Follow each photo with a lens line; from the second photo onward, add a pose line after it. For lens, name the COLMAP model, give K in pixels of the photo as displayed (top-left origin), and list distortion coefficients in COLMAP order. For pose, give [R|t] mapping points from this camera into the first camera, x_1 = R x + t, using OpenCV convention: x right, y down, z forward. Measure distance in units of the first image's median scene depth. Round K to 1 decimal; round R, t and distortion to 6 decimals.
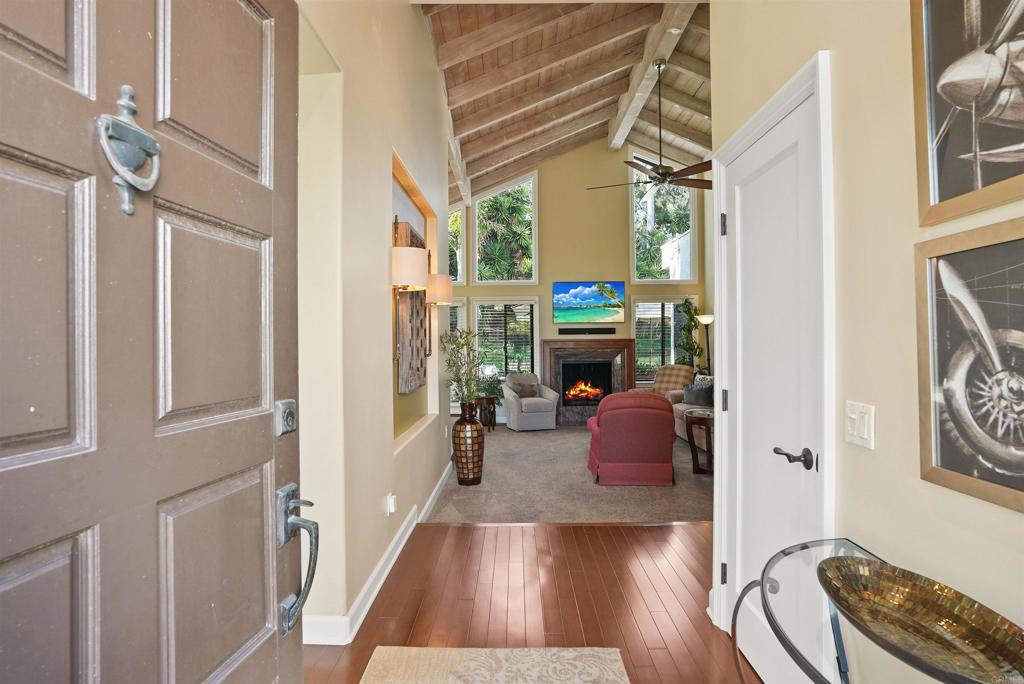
lens RADIAL K [[513.7, 0, 531.8], [0, 513.7, 342.1], [0, 0, 1]] dist [-0.002095, -0.000067]
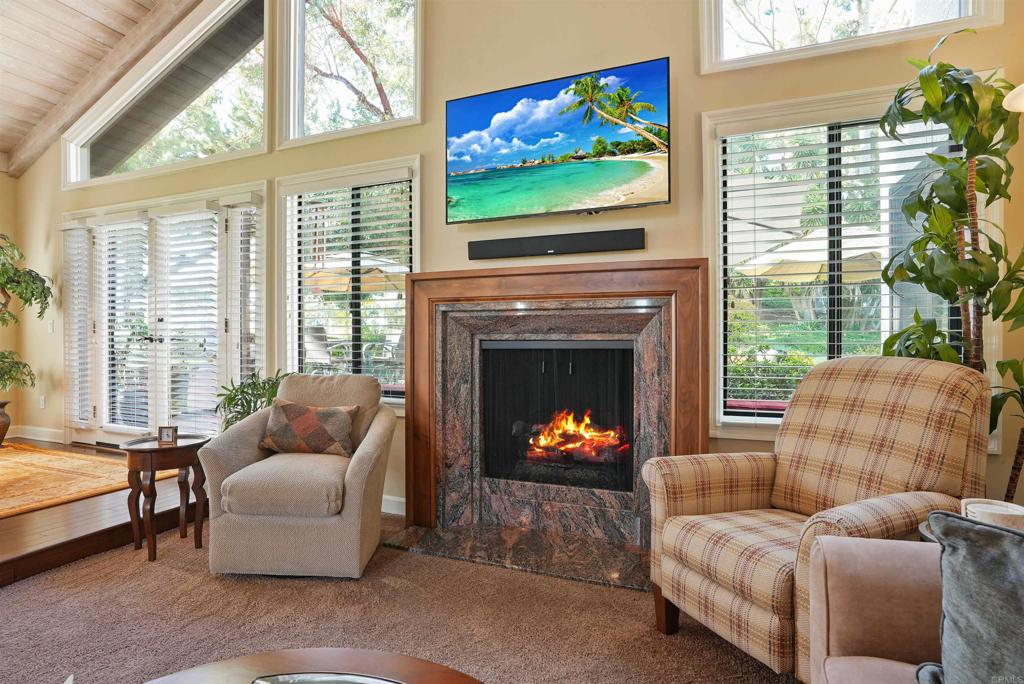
lens RADIAL K [[508.1, 0, 512.0], [0, 508.1, 342.0], [0, 0, 1]] dist [-0.063493, 0.033346]
pose [[0.923926, 0.011999, -0.382382, 0.211767], [-0.010962, 0.999928, 0.004892, 0.037529], [0.382413, -0.000328, 0.923991, 0.735058]]
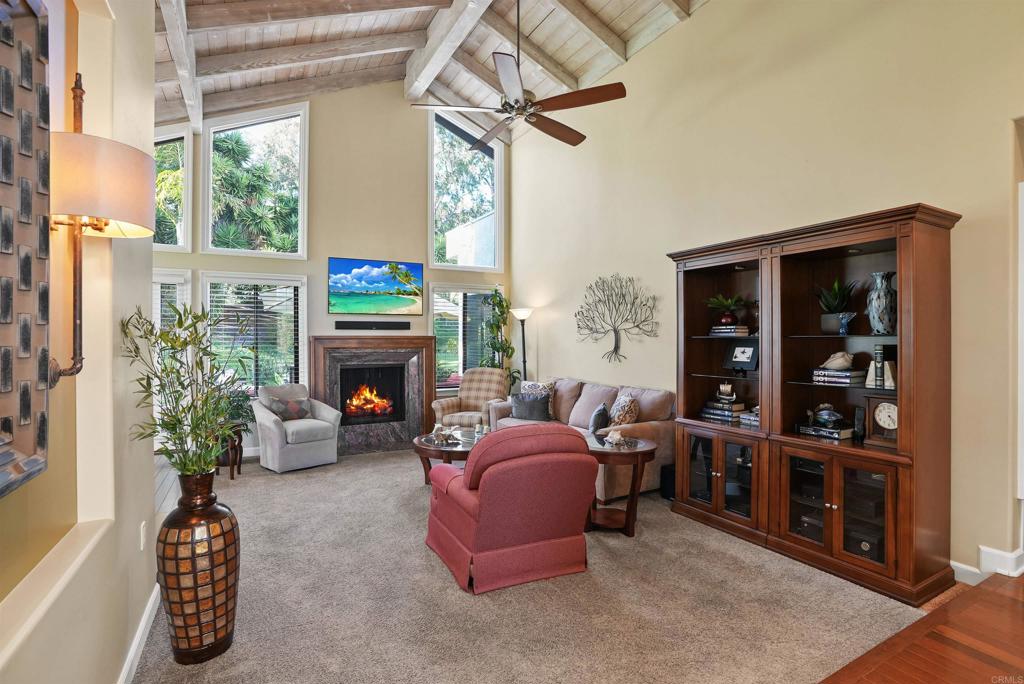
lens RADIAL K [[483.0, 0, 512.0], [0, 483.0, 342.0], [0, 0, 1]] dist [-0.074532, 0.032900]
pose [[0.888584, 0.004493, 0.458691, -0.038397], [-0.005649, 0.999983, 0.001148, 0.001407], [-0.458679, -0.003611, 0.888595, 0.285264]]
